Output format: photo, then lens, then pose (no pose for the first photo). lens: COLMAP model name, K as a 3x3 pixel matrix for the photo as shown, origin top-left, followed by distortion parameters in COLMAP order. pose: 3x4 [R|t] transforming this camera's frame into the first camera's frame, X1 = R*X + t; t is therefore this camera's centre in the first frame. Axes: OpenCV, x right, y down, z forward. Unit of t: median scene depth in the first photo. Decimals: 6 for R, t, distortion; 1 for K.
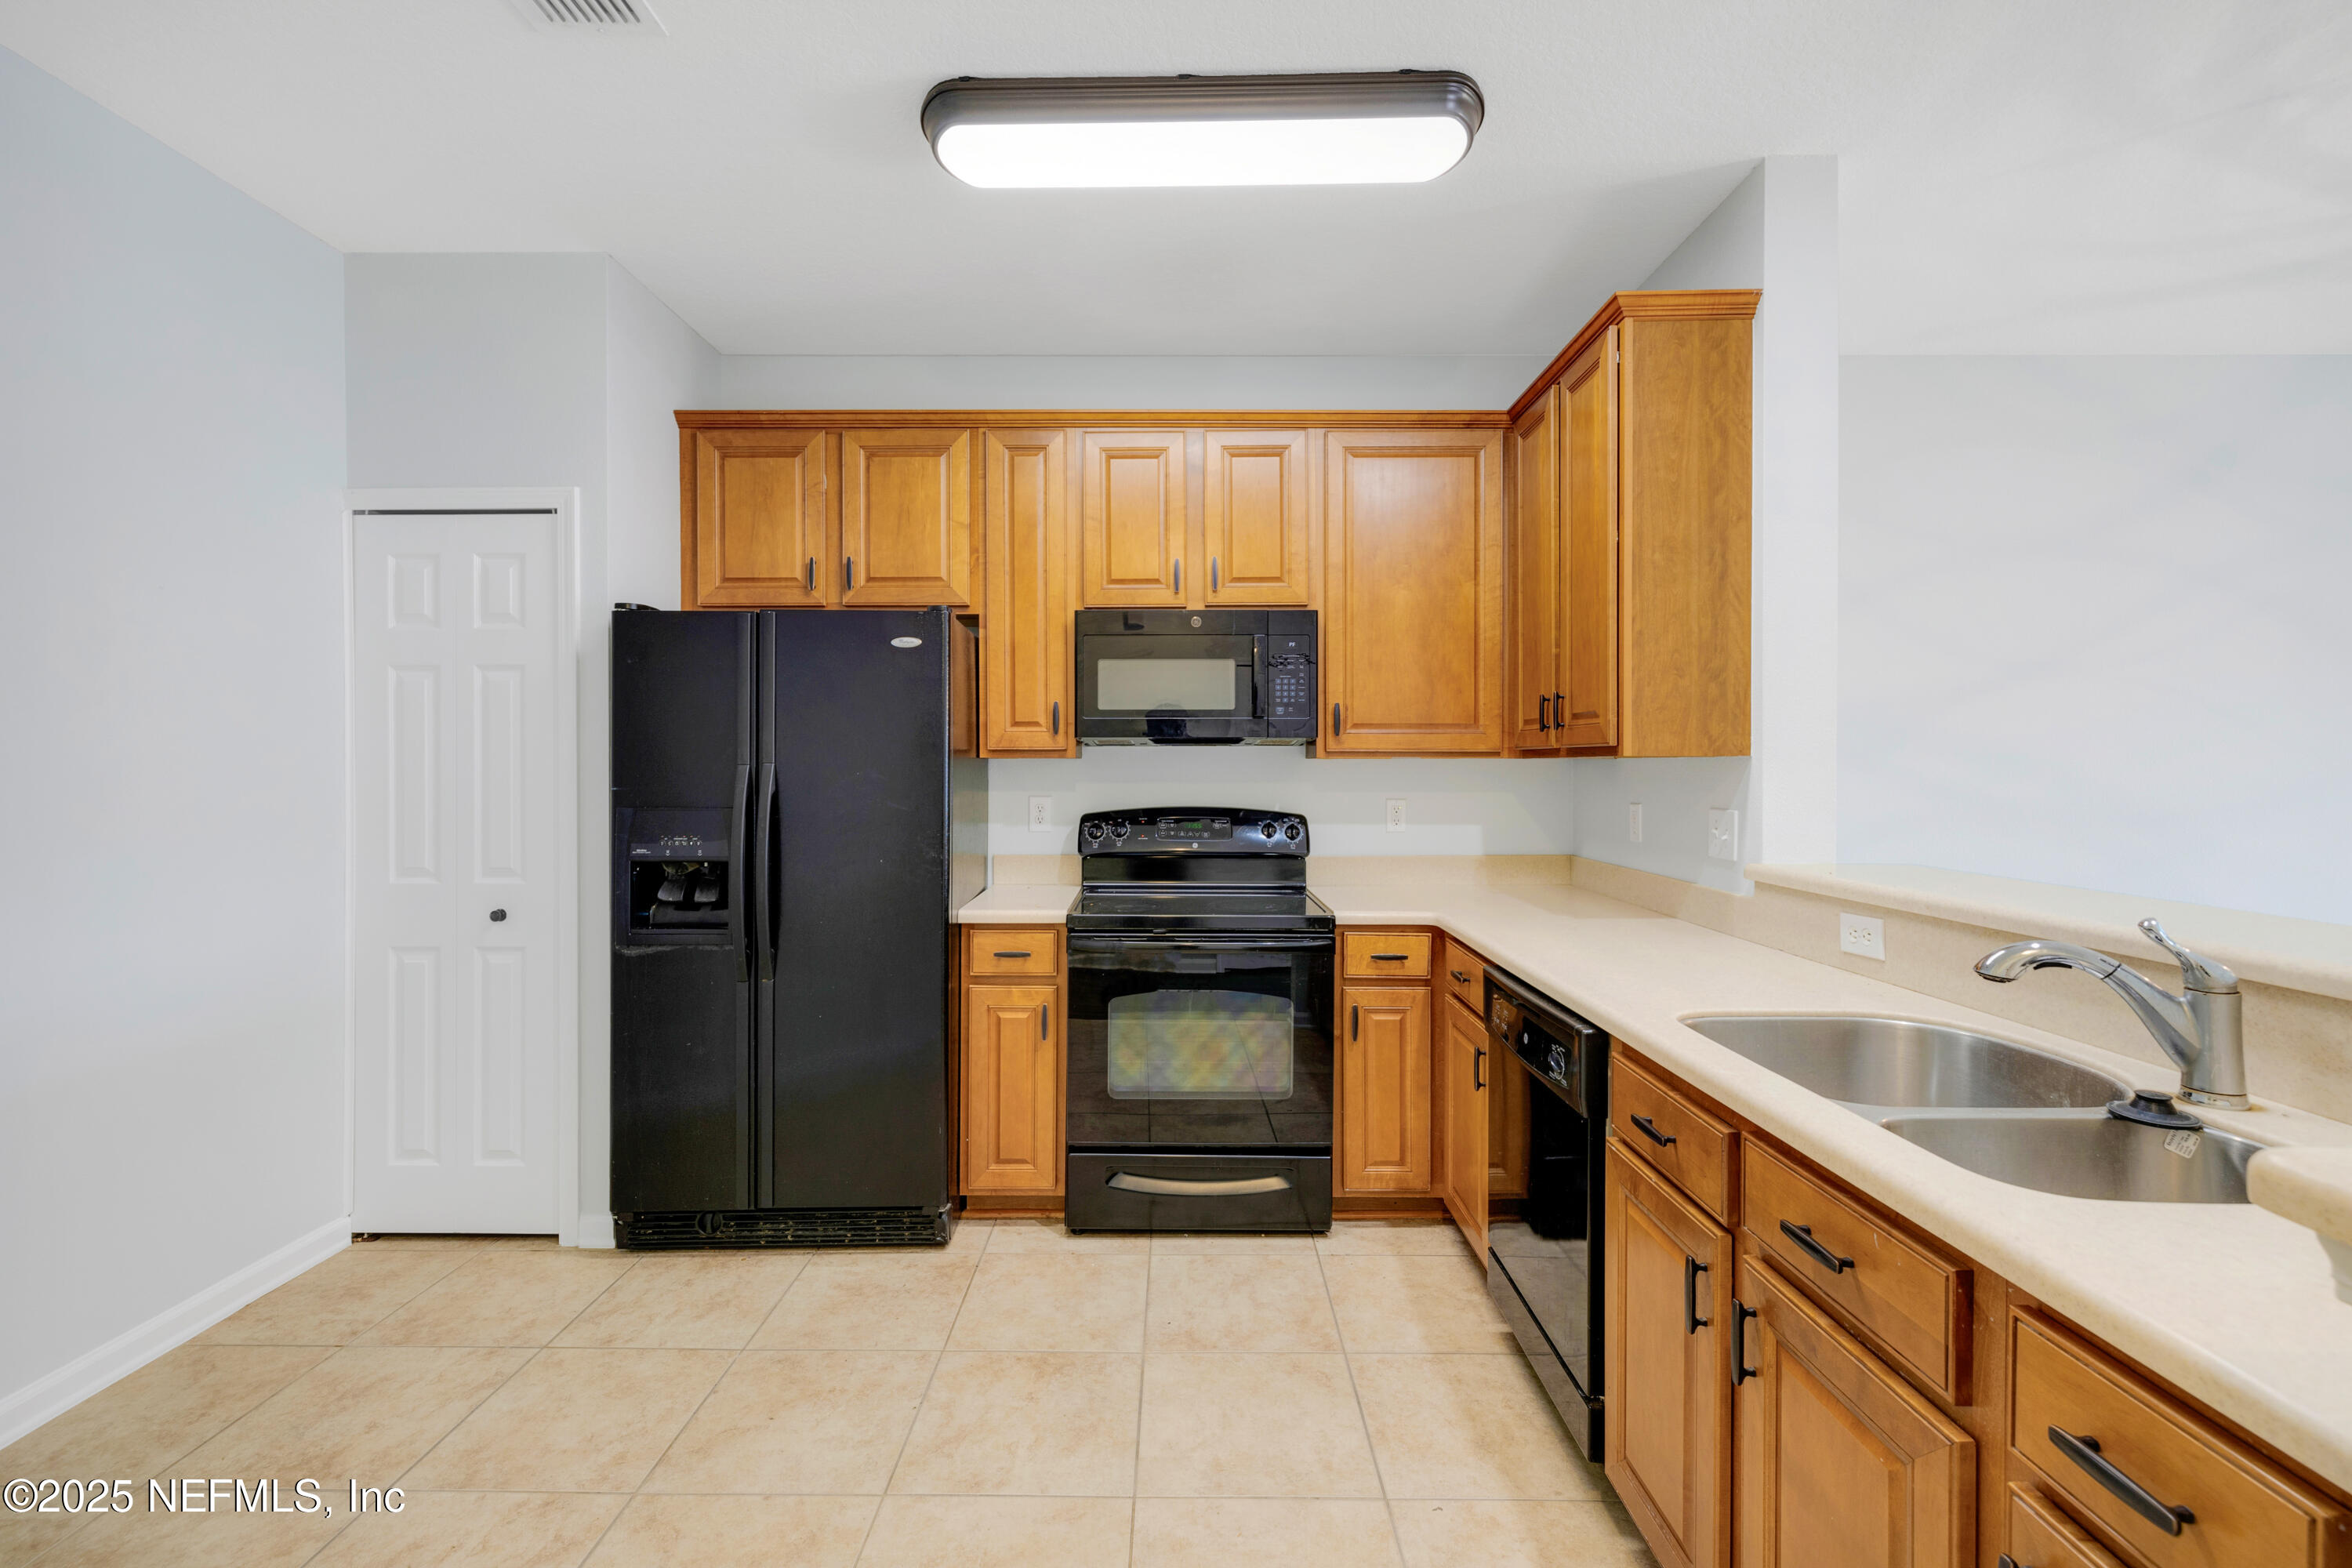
lens RADIAL K [[1012.2, 0, 1173.1], [0, 1012.2, 771.3], [0, 0, 1]] dist [0.002150, -0.000405]
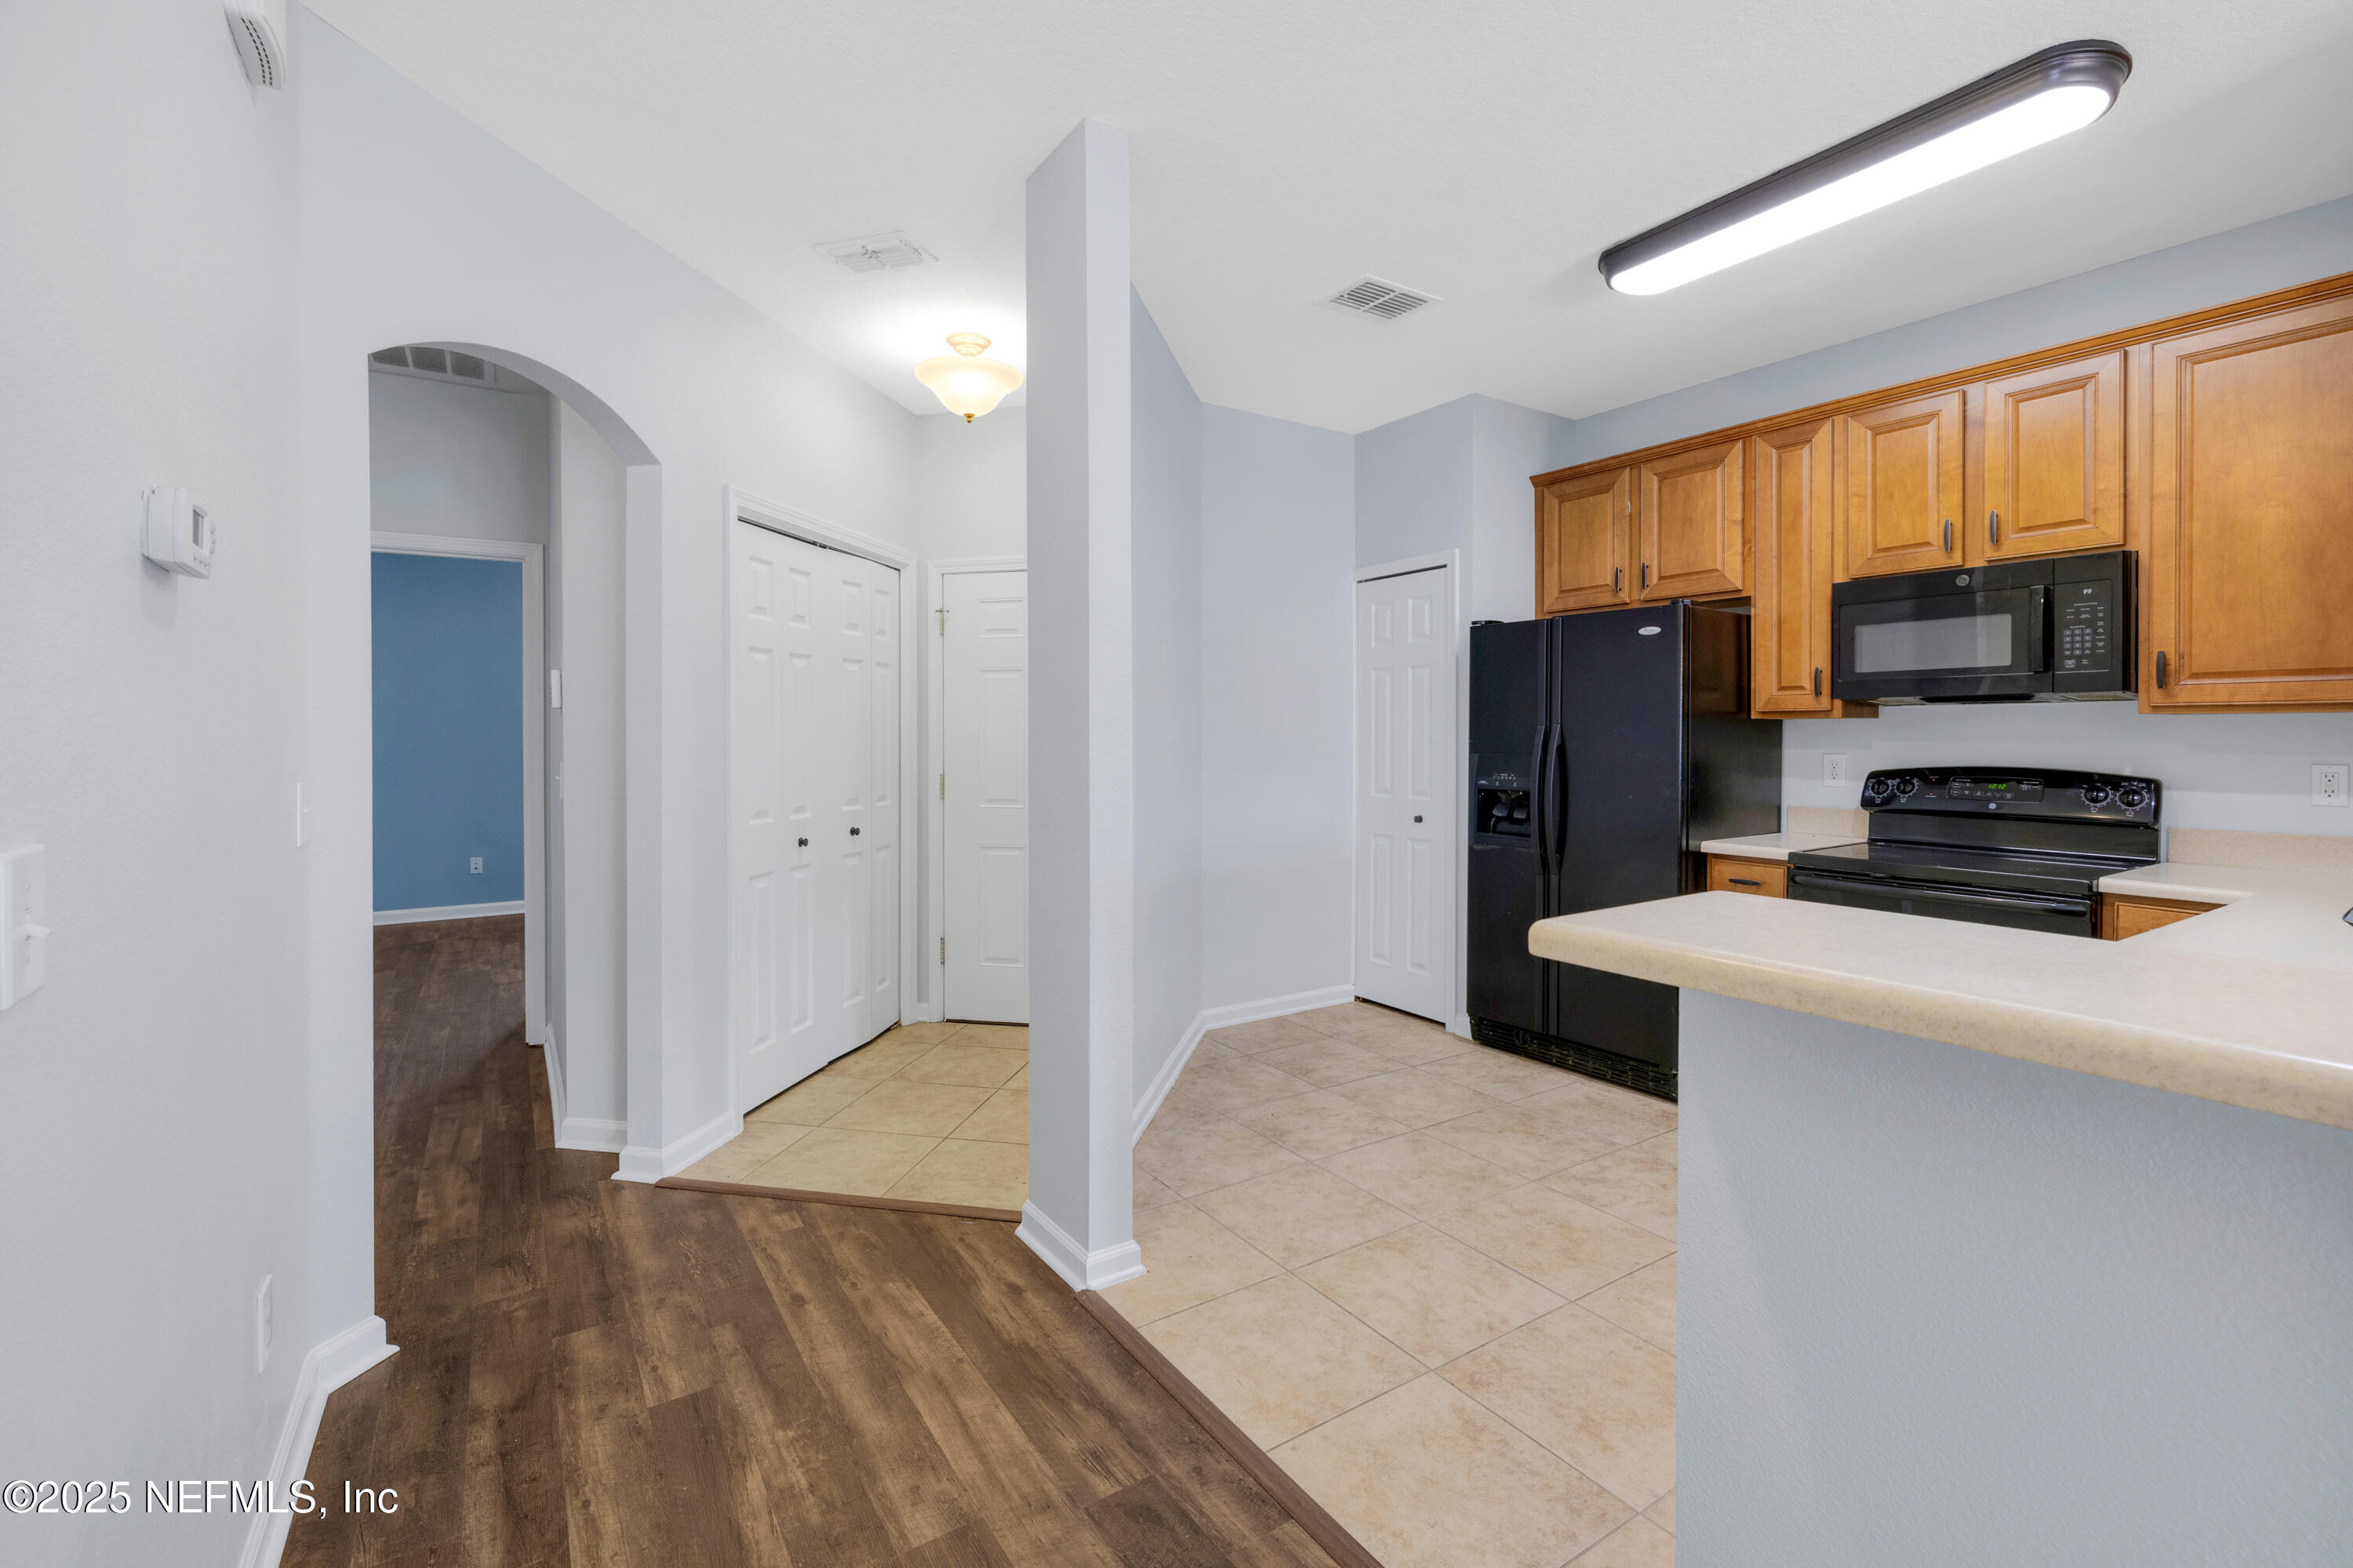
lens RADIAL K [[1012.7, 0, 1172.3], [0, 1012.7, 749.3], [0, 0, 1]] dist [0.002150, -0.000405]
pose [[0.554531, 0.011728, -0.832080, 0.422657], [-0.005361, 0.999930, 0.010521, 0.013534], [0.832146, -0.001374, 0.554555, -0.208514]]
